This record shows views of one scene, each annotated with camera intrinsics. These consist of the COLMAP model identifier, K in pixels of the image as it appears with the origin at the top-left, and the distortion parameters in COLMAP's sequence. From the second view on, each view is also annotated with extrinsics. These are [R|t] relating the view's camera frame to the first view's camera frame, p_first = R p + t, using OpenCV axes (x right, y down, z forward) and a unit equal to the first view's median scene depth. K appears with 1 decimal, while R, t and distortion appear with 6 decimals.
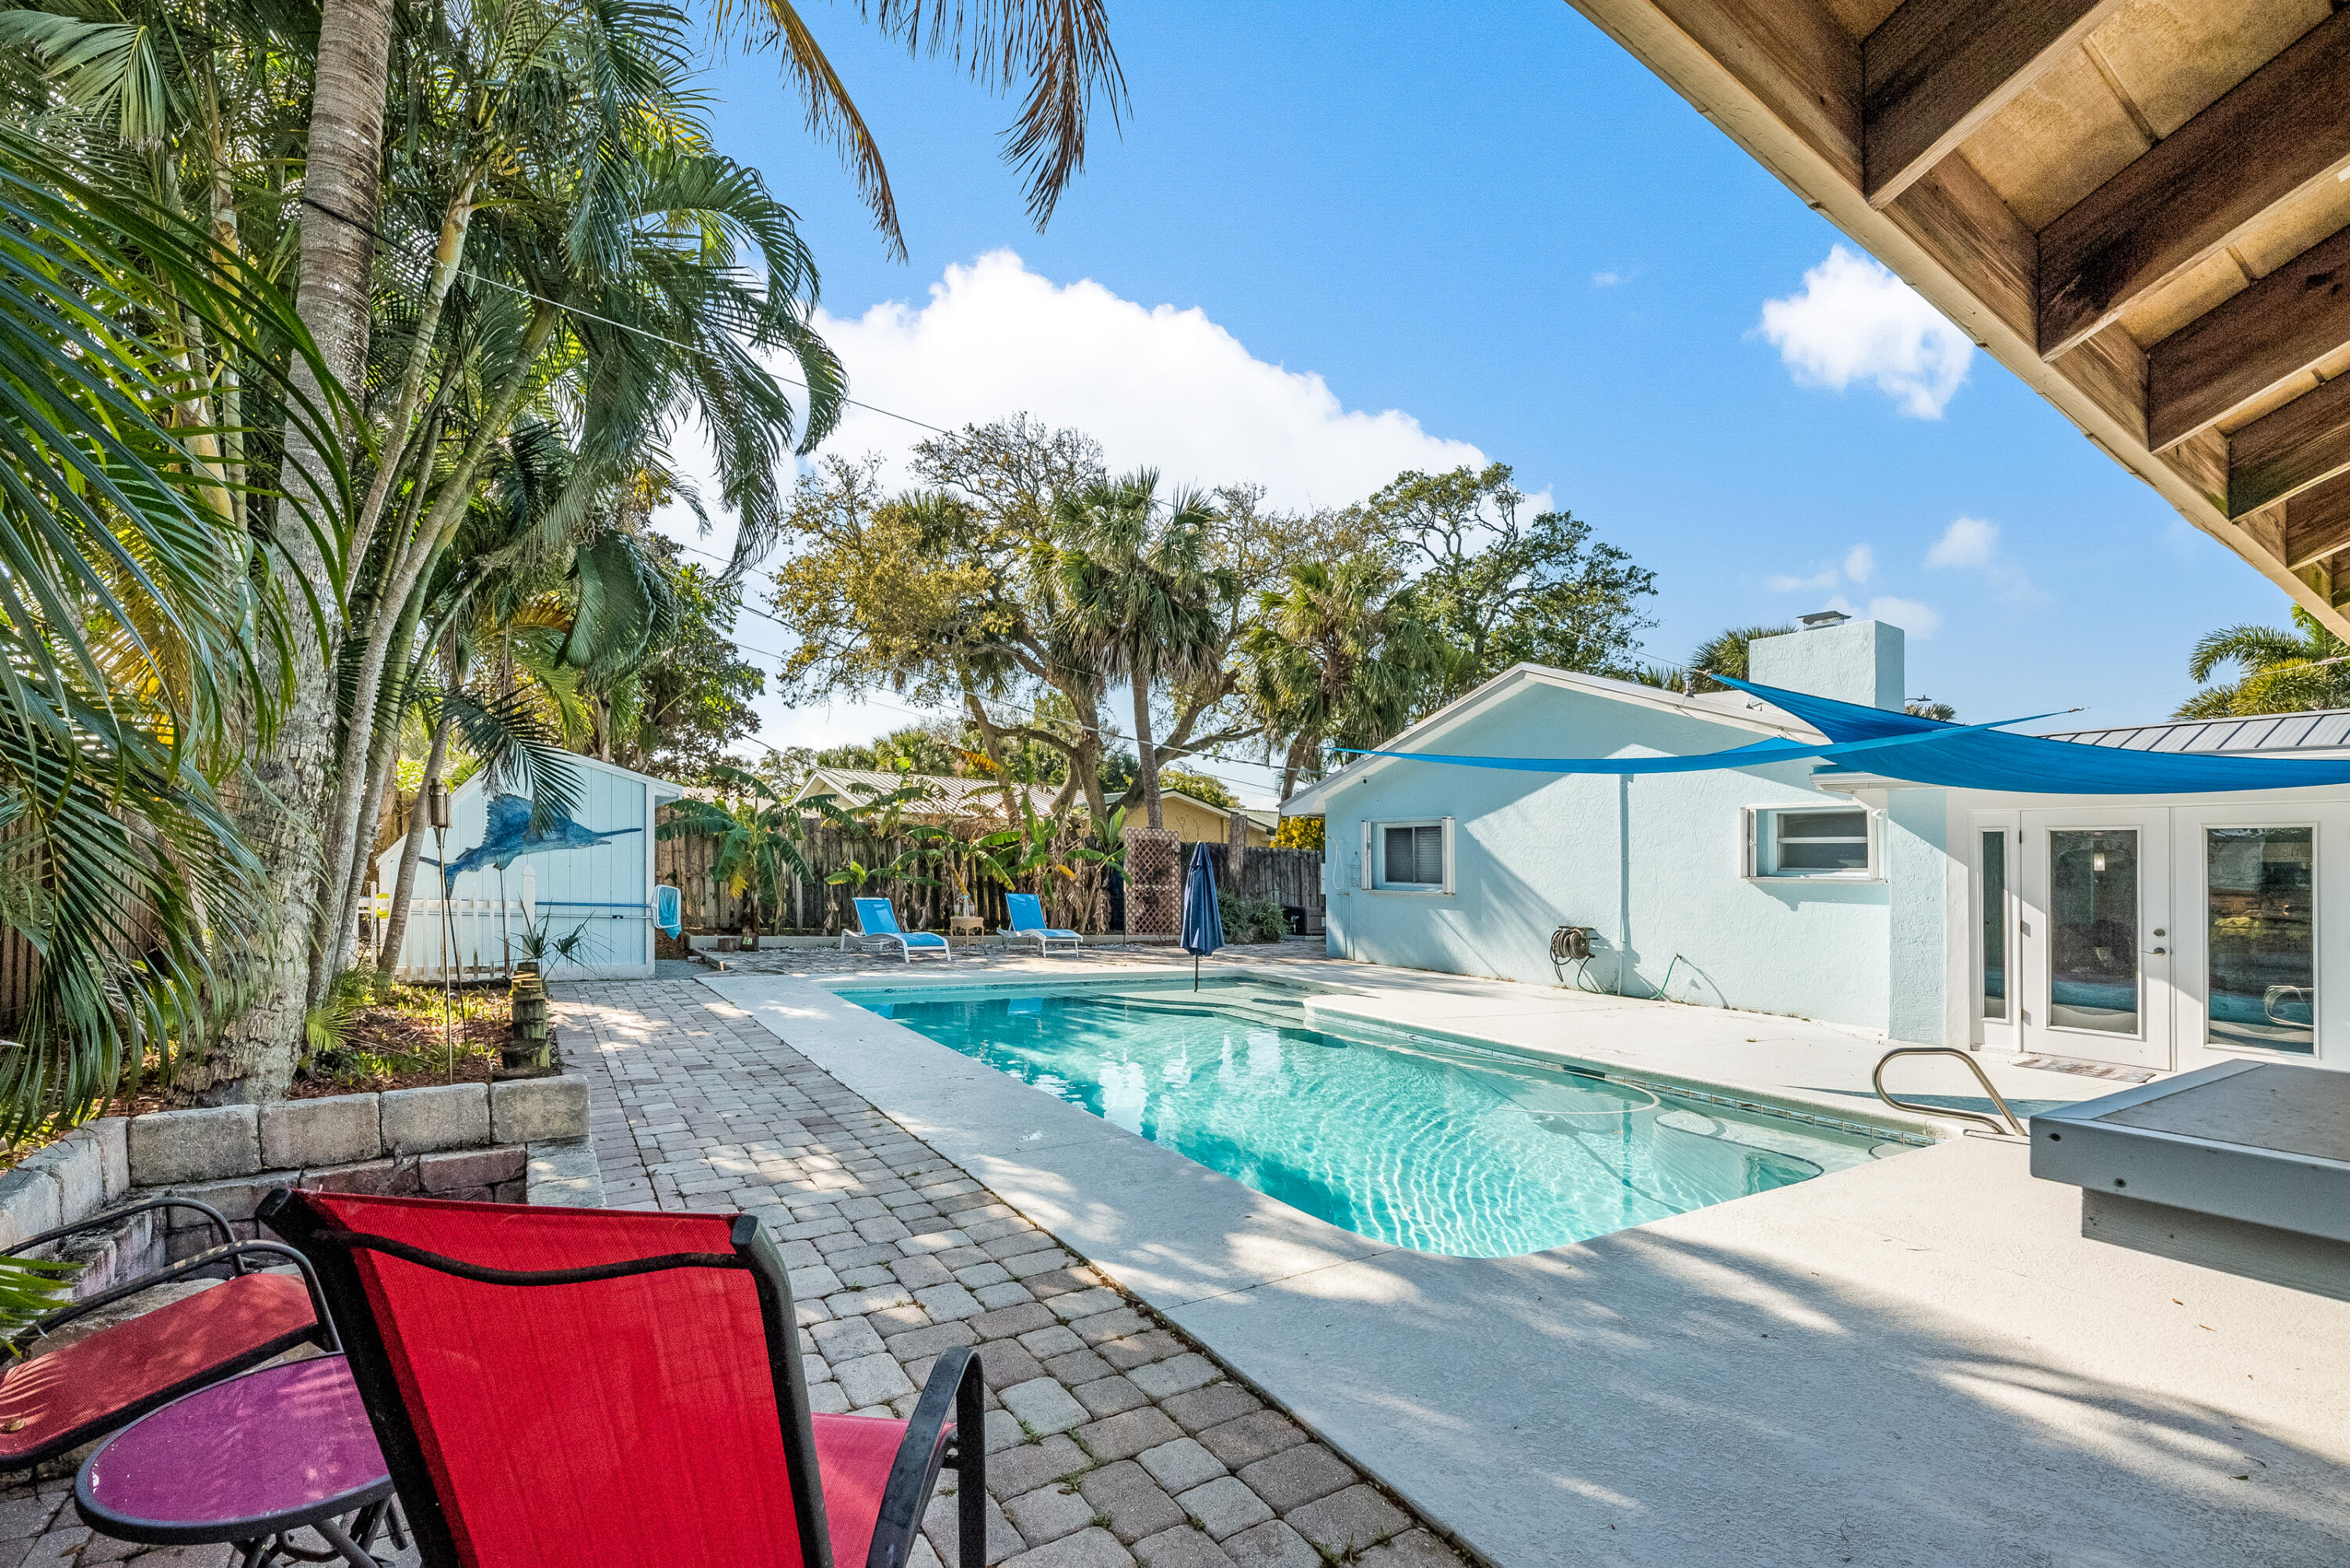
lens RADIAL K [[996.7, 0, 1146.6], [0, 996.7, 986.1], [0, 0, 1]] dist [-0.001271, -0.000074]
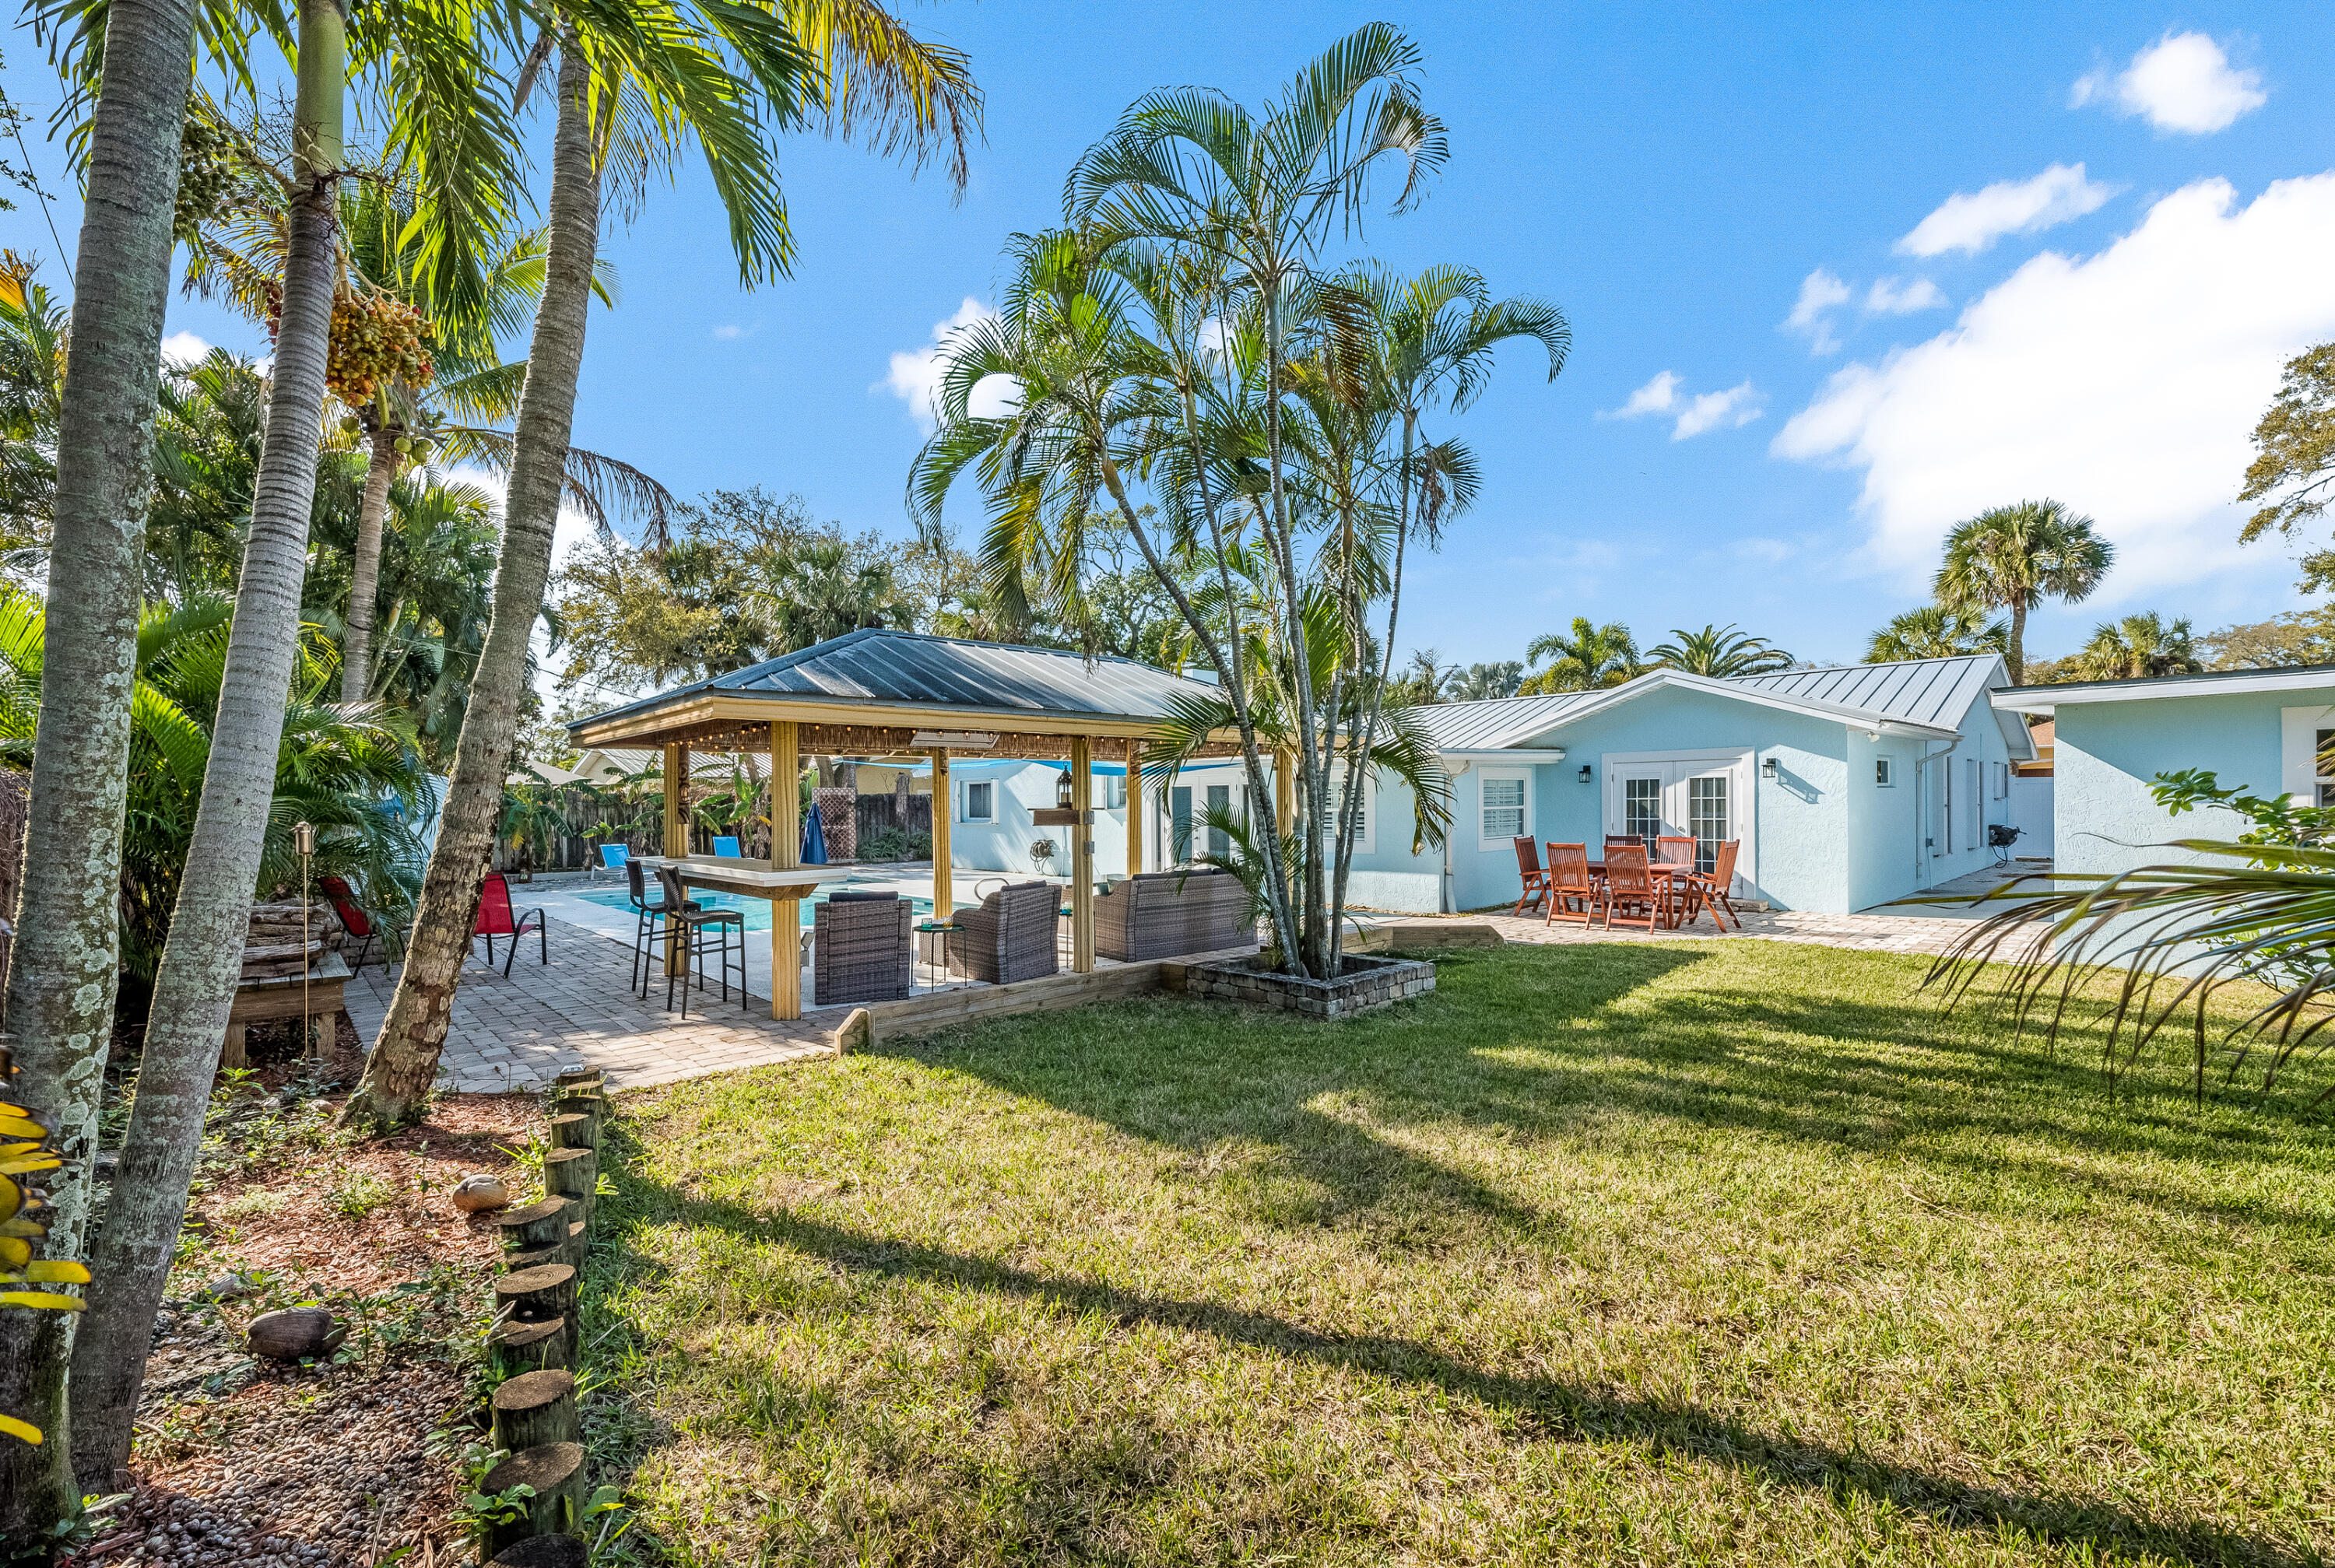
lens RADIAL K [[981.4, 0, 1175.6], [0, 981.4, 803.2], [0, 0, 1]] dist [0.001128, -0.000204]
pose [[0.979883, -0.044593, 0.194526, 0.284719], [0.066085, 0.992228, -0.105431, 0.066133], [-0.188312, 0.116166, 0.975215, -0.656209]]
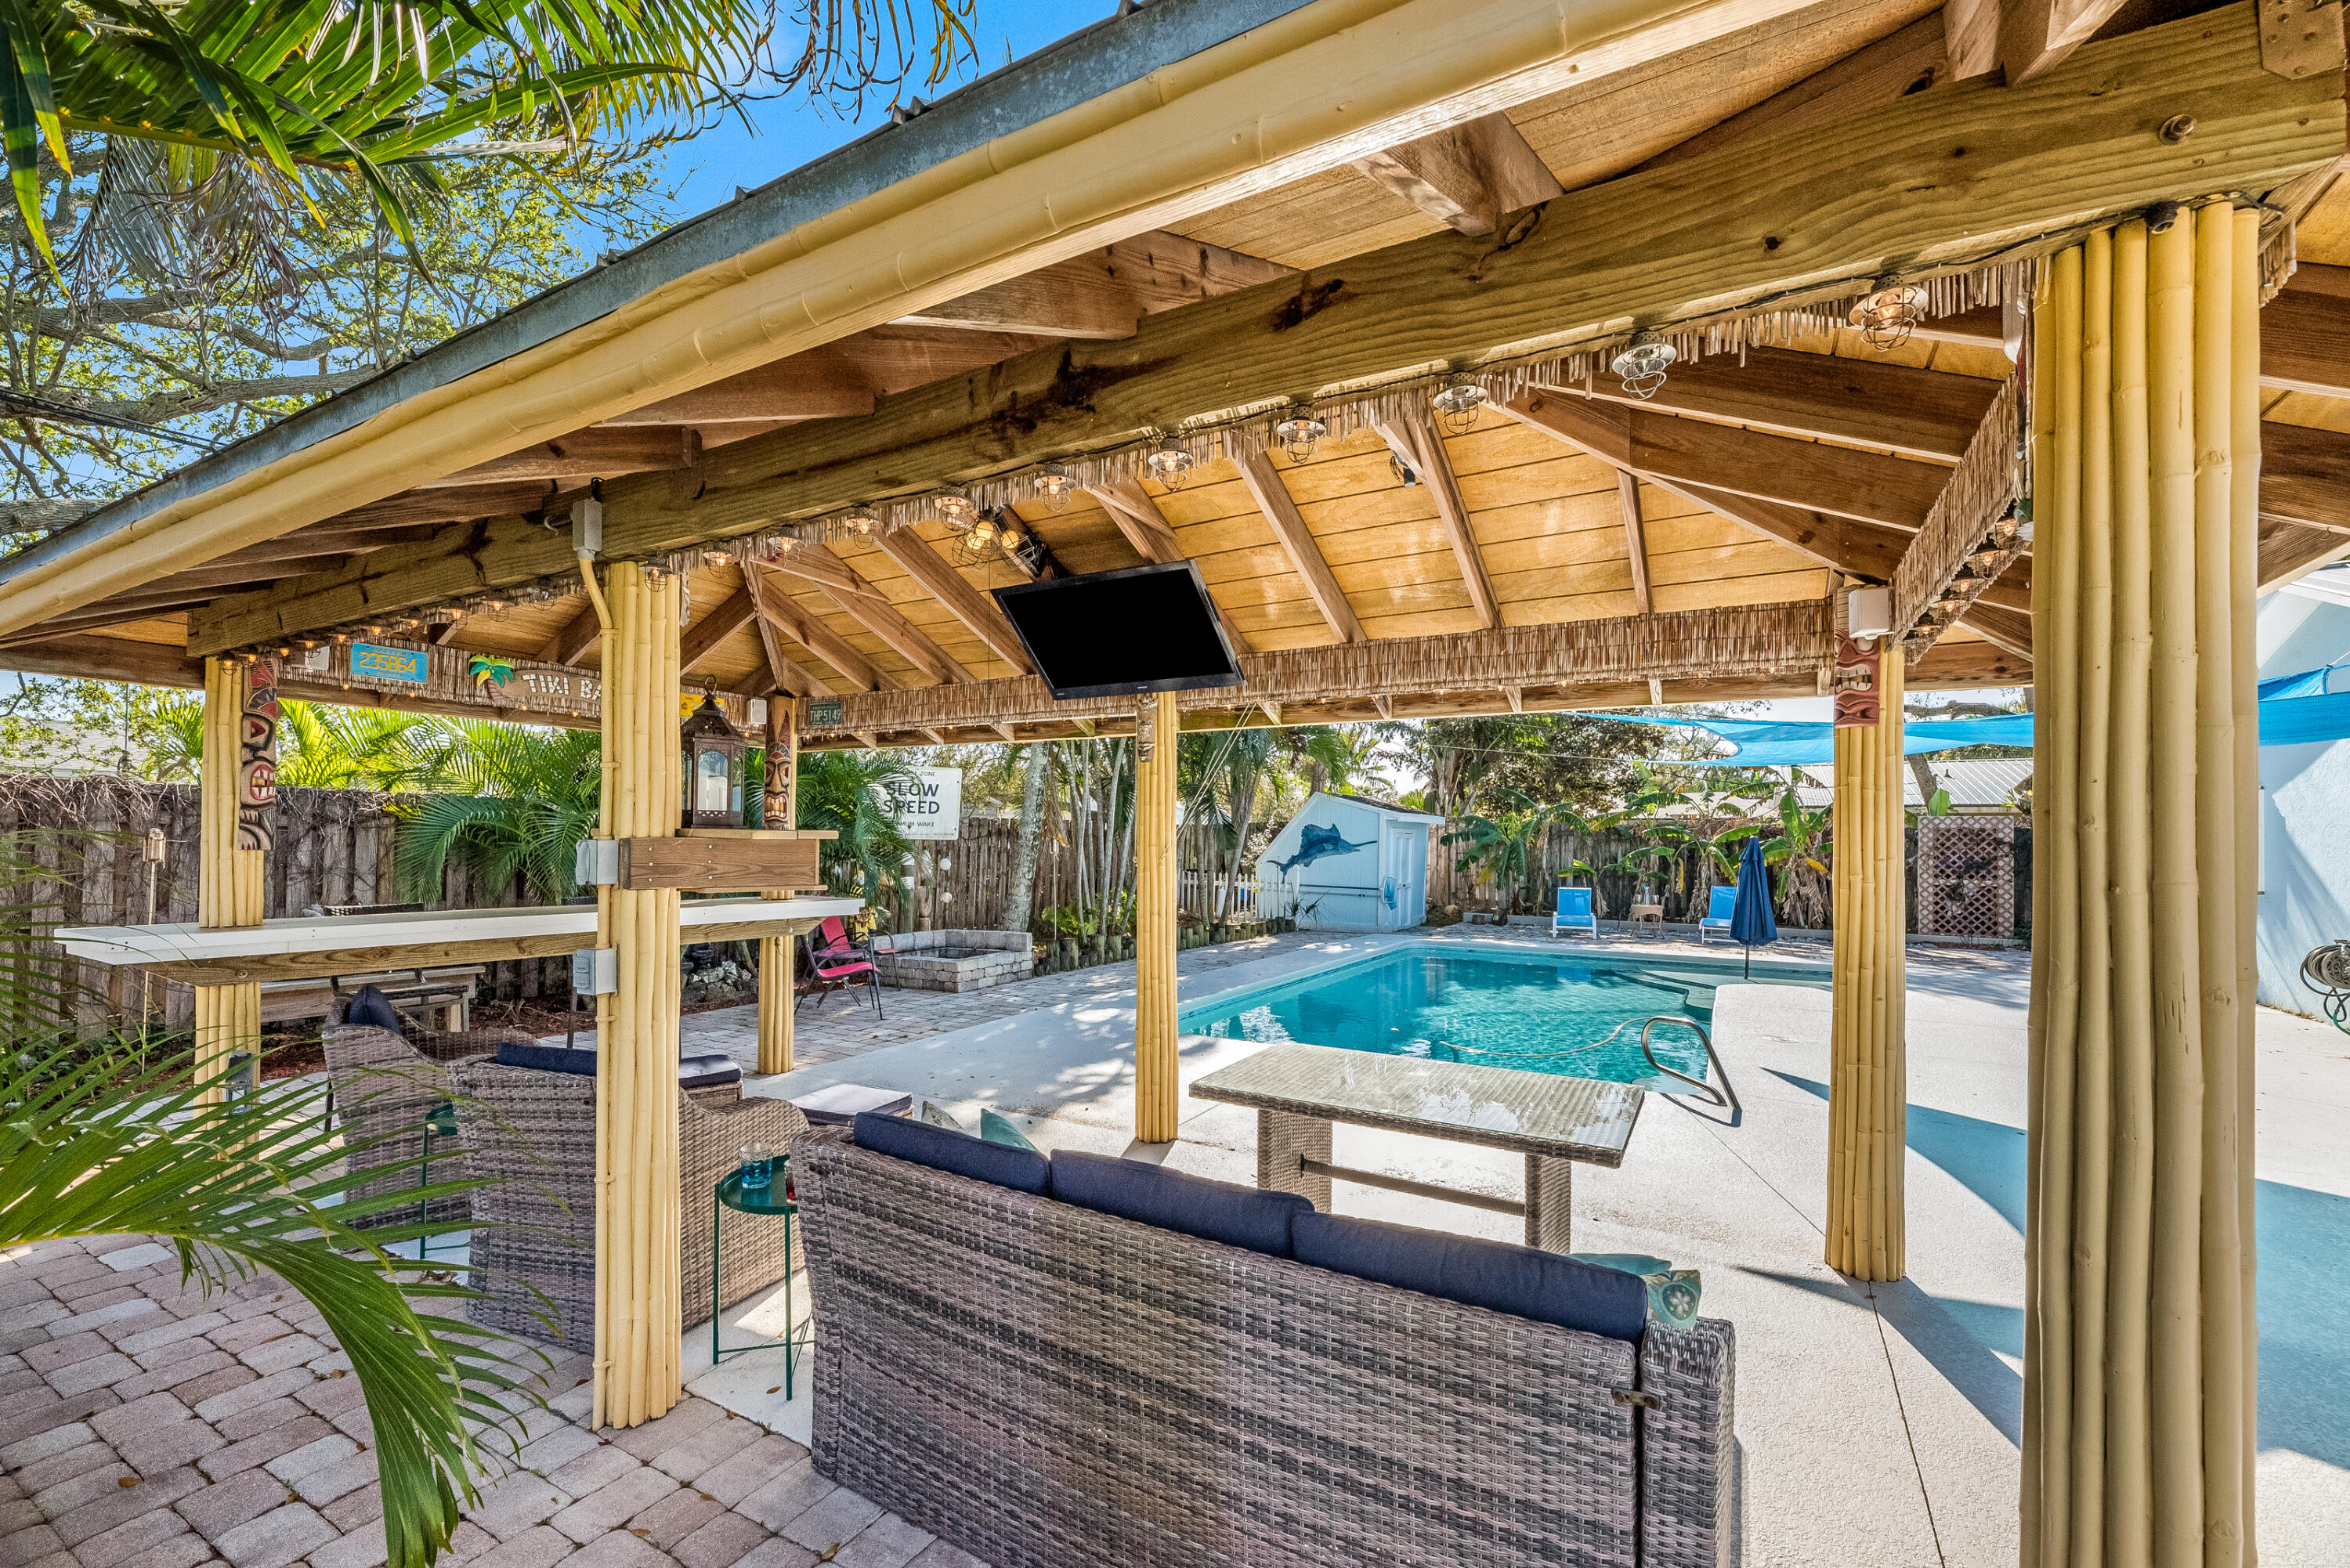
lens RADIAL K [[985.3, 0, 1177.1], [0, 985.3, 816.7], [0, 0, 1]] dist [-0.000881, -0.000184]
pose [[0.485143, -0.049920, -0.873009, 0.556799], [-0.095819, 0.989322, -0.109818, 0.005874], [0.869169, 0.136929, 0.475180, -0.019501]]
